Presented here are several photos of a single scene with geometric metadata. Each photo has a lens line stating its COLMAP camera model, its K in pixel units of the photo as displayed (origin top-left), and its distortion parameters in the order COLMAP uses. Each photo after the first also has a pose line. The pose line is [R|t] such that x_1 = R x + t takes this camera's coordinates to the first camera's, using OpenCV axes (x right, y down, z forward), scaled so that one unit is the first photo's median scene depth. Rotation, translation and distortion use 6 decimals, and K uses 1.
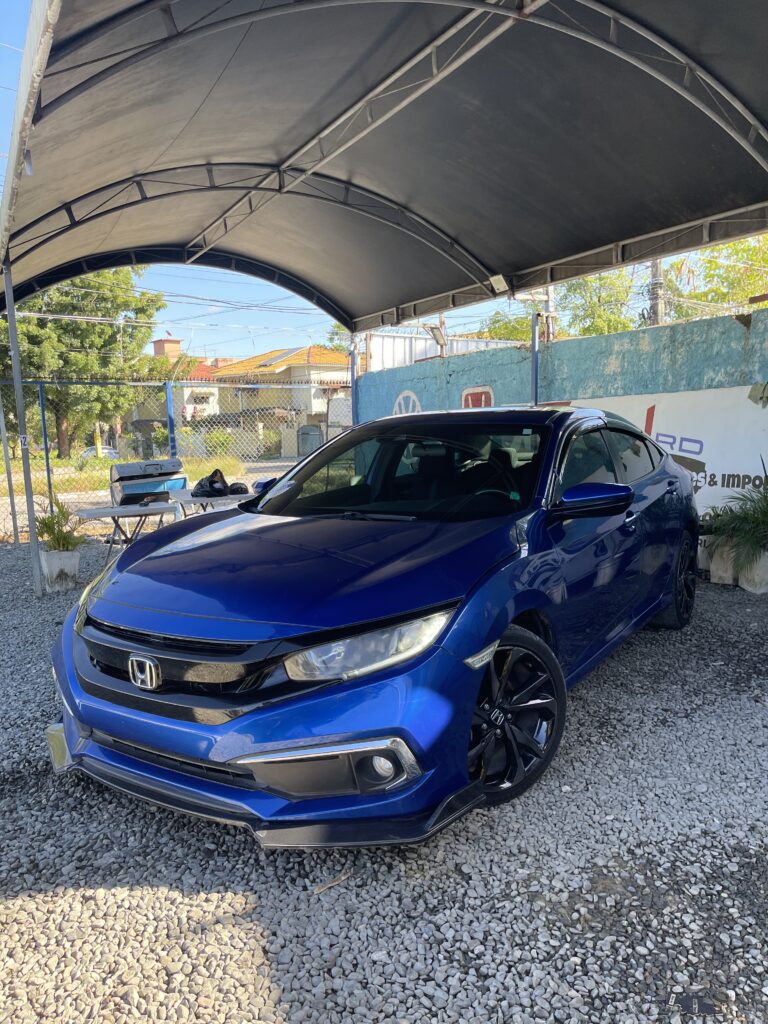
lens RADIAL K [[780.3, 0, 379.7], [0, 780.3, 516.6], [0, 0, 1]] dist [0.033688, -0.014768]
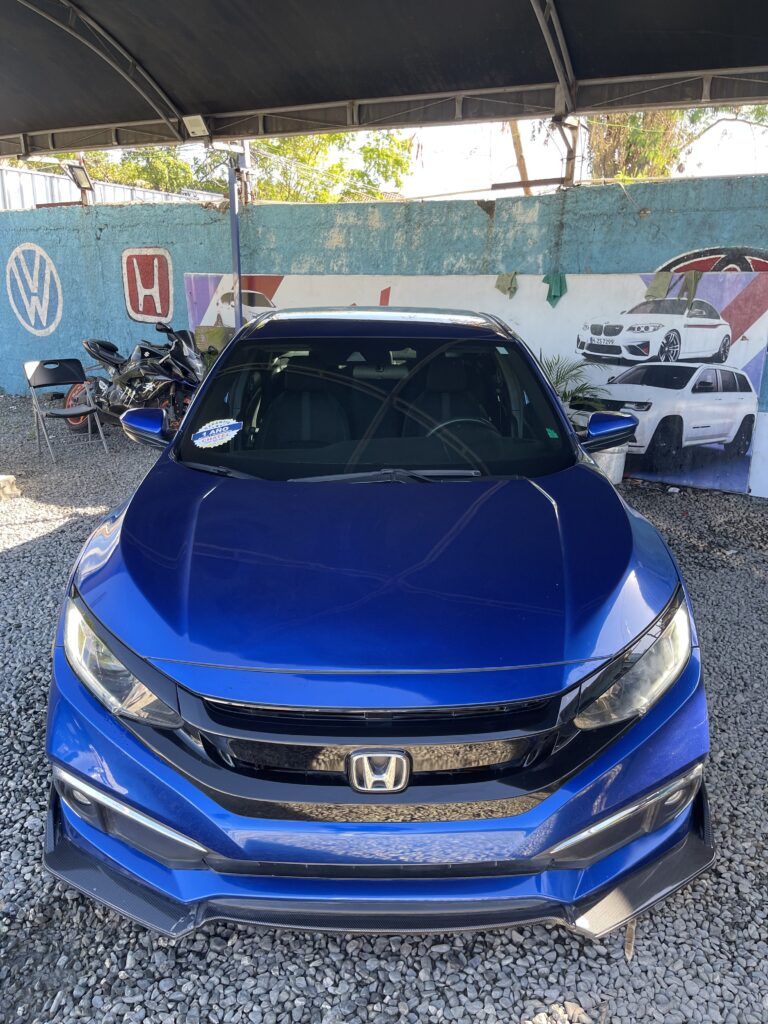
lens RADIAL K [[780.3, 0, 379.7], [0, 780.3, 516.6], [0, 0, 1]] dist [0.033688, -0.014768]
pose [[0.844375, -0.128441, 0.520129, -0.200158], [0.031437, 0.981043, 0.191224, -0.047724], [-0.534830, -0.145114, 0.832406, 0.148534]]
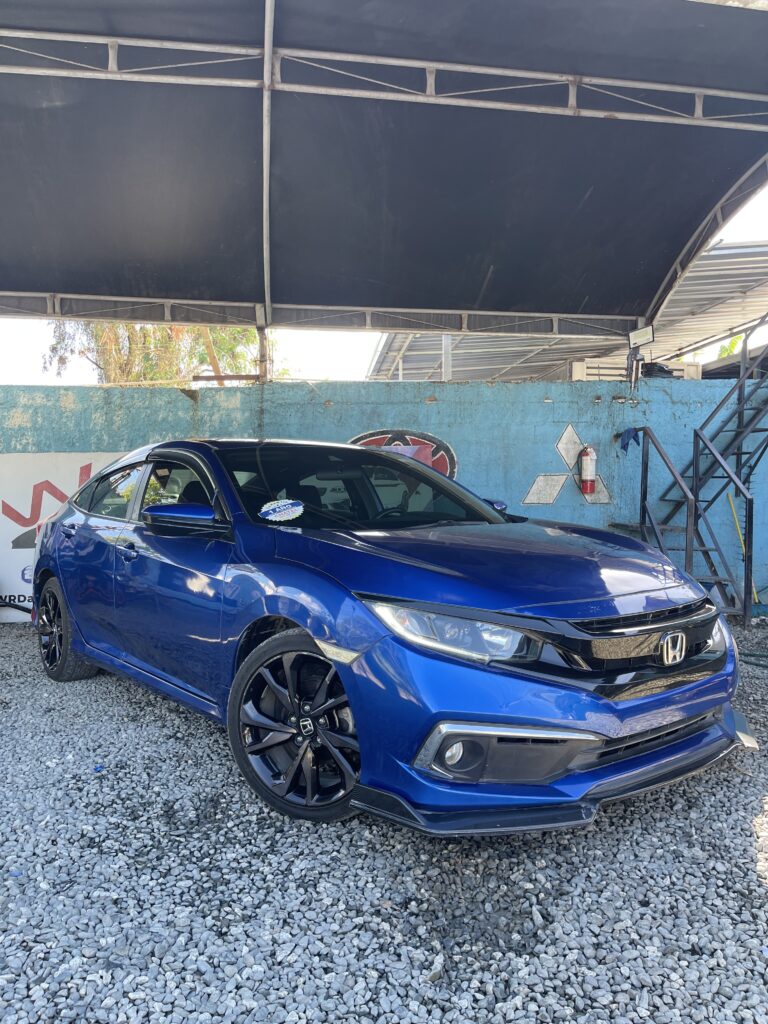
lens RADIAL K [[780.3, 0, 379.7], [0, 780.3, 516.6], [0, 0, 1]] dist [0.033688, -0.014768]
pose [[0.349377, 0.007193, 0.936955, -0.443706], [0.108505, 0.992932, -0.048083, 0.012232], [-0.930678, 0.118463, 0.346127, 0.314443]]
